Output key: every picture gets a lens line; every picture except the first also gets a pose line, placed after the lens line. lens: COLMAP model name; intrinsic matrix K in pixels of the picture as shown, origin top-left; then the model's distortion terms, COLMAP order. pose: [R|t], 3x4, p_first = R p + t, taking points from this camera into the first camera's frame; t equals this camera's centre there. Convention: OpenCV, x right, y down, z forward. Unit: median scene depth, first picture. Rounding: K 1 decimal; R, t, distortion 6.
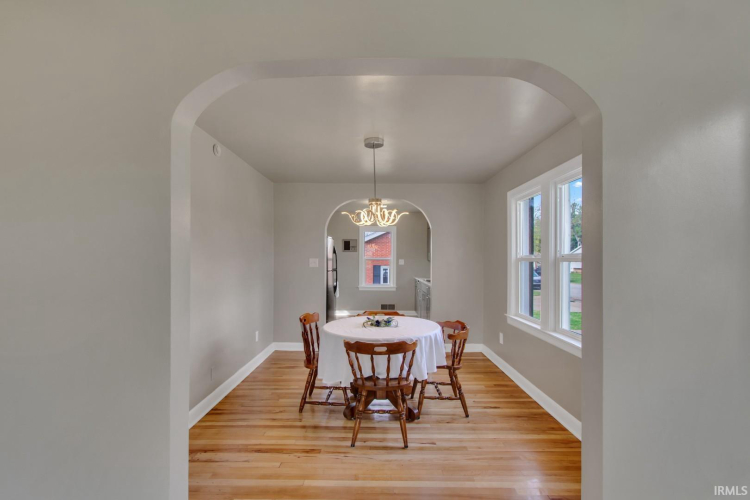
lens RADIAL K [[343.6, 0, 377.0], [0, 343.6, 258.3], [0, 0, 1]] dist [0.202174, 0.000059]
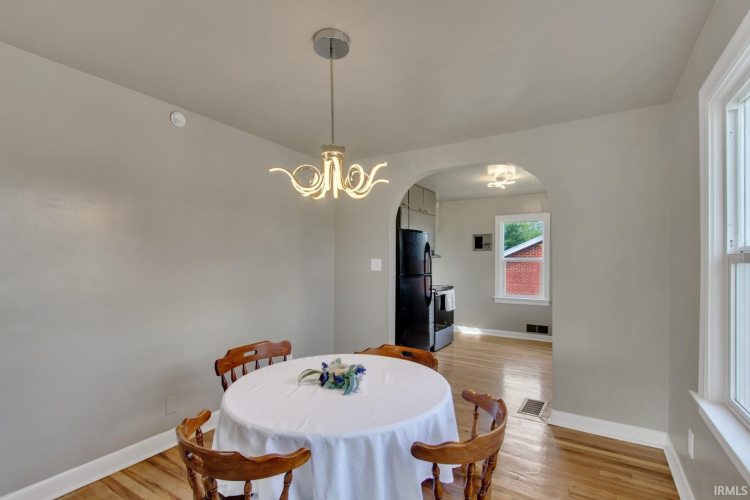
lens RADIAL K [[342.3, 0, 403.3], [0, 342.3, 261.8], [0, 0, 1]] dist [0.074465, 0.000071]
pose [[0.858313, -0.000217, -0.513127, 0.160197], [0.002034, 0.999993, 0.002980, 0.002981], [0.513123, -0.003602, 0.858308, 0.260059]]
